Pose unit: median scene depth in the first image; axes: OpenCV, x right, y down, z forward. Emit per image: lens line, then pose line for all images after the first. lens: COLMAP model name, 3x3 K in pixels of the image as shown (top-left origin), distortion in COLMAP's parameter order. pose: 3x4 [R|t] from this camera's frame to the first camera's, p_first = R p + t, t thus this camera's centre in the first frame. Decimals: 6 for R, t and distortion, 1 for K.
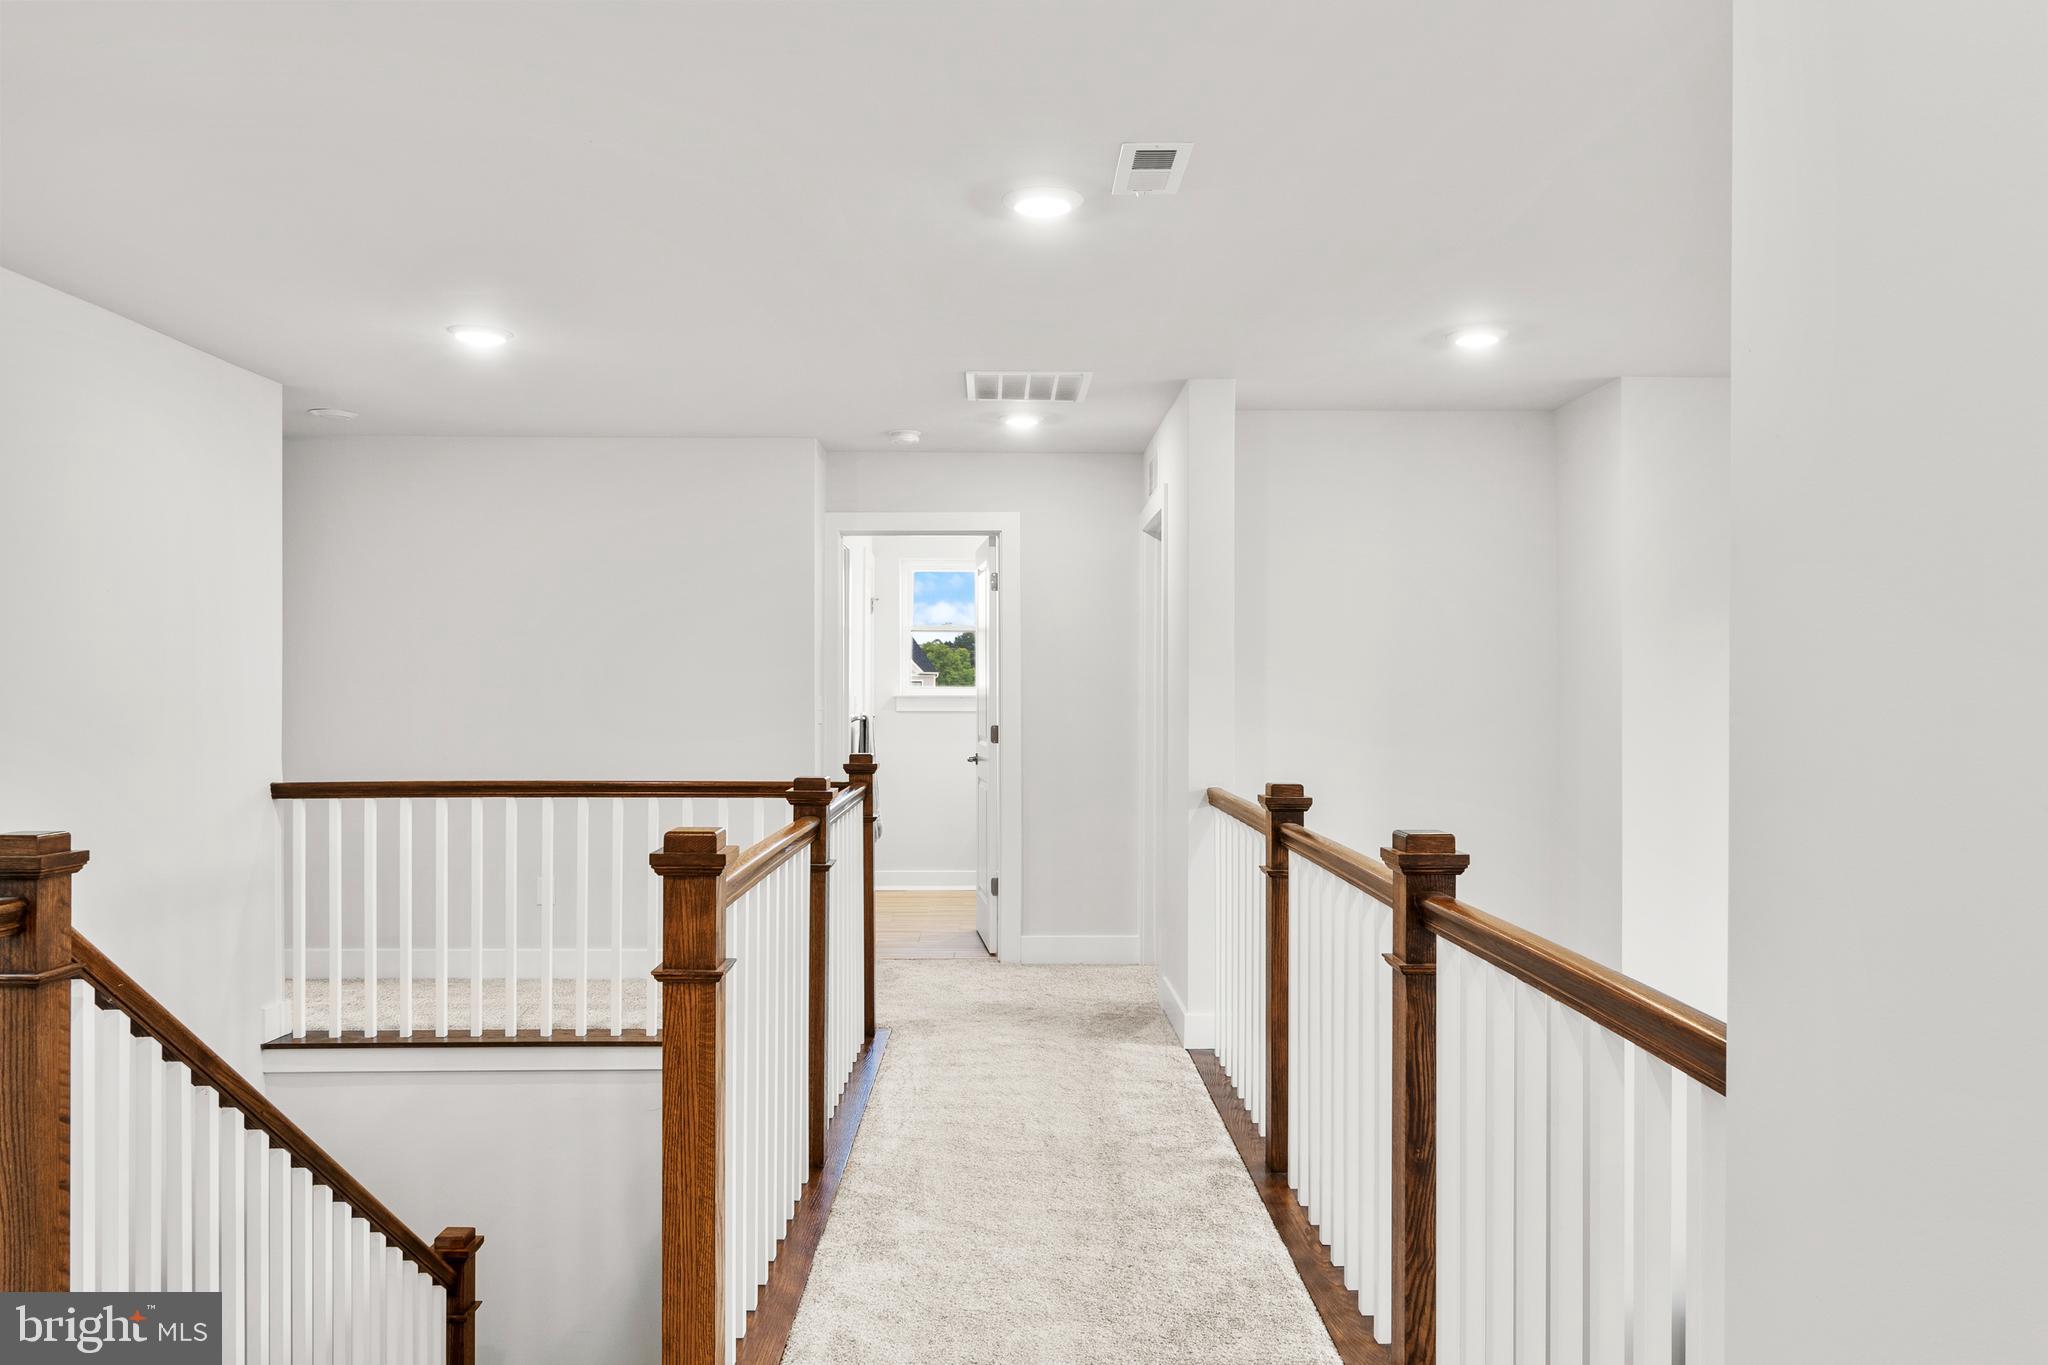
lens RADIAL K [[1446.1, 0, 1041.3], [0, 1446.1, 680.1], [0, 0, 1]] dist [-0.005167, 0.006329]
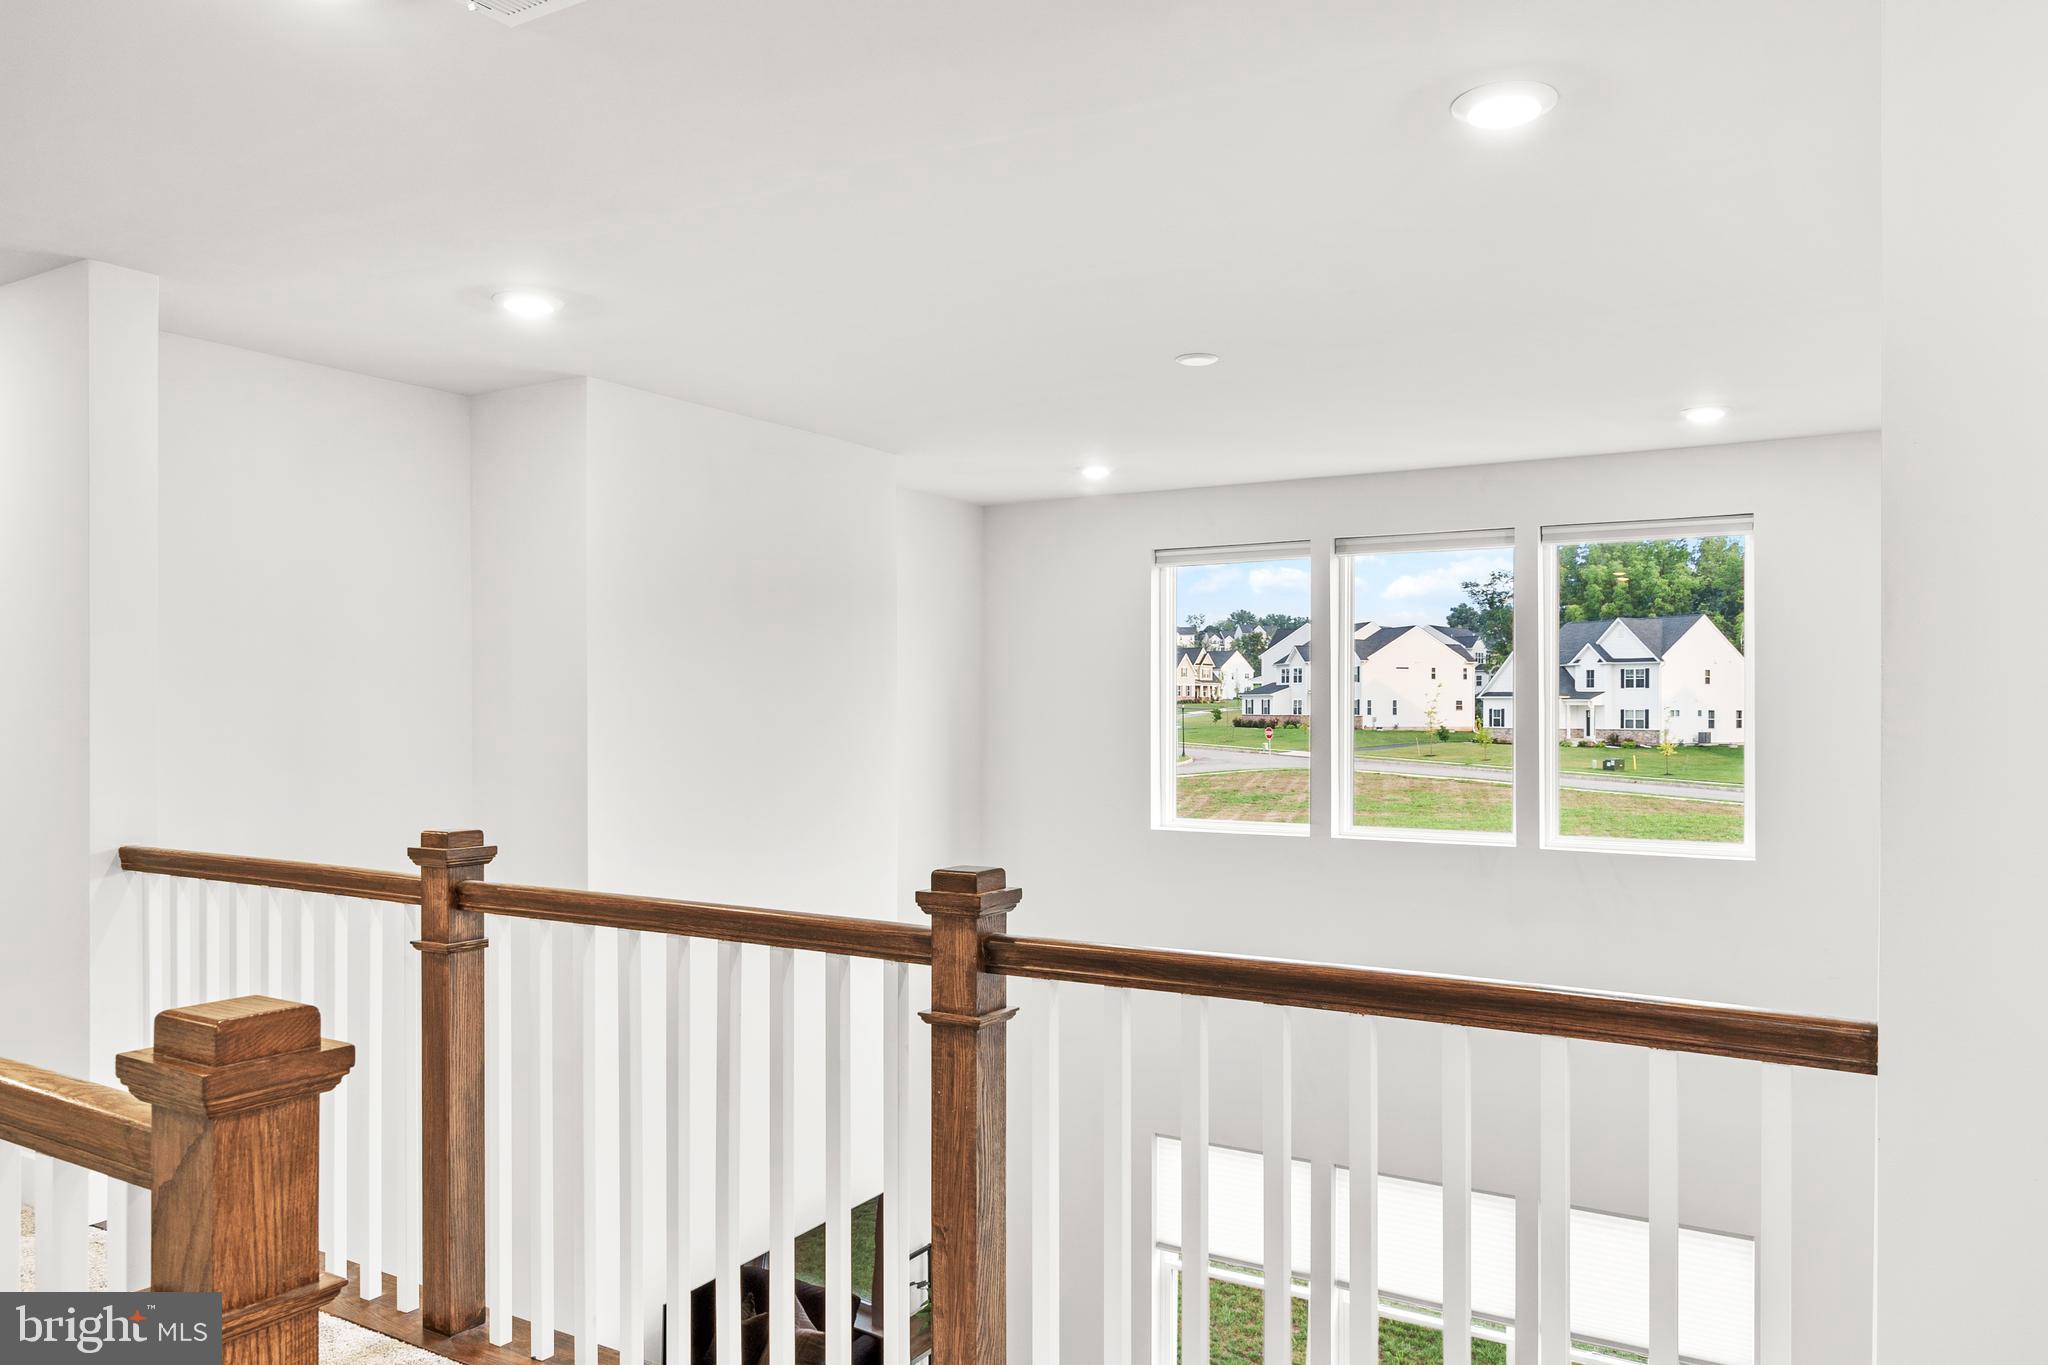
lens RADIAL K [[1446.1, 0, 1021.7], [0, 1446.1, 696.2], [0, 0, 1]] dist [-0.005167, 0.006329]
pose [[0.529619, 0.003491, 0.848229, -0.330755], [-0.005847, 0.999983, -0.000465, -0.001547], [-0.848216, -0.004713, 0.529630, 0.337789]]
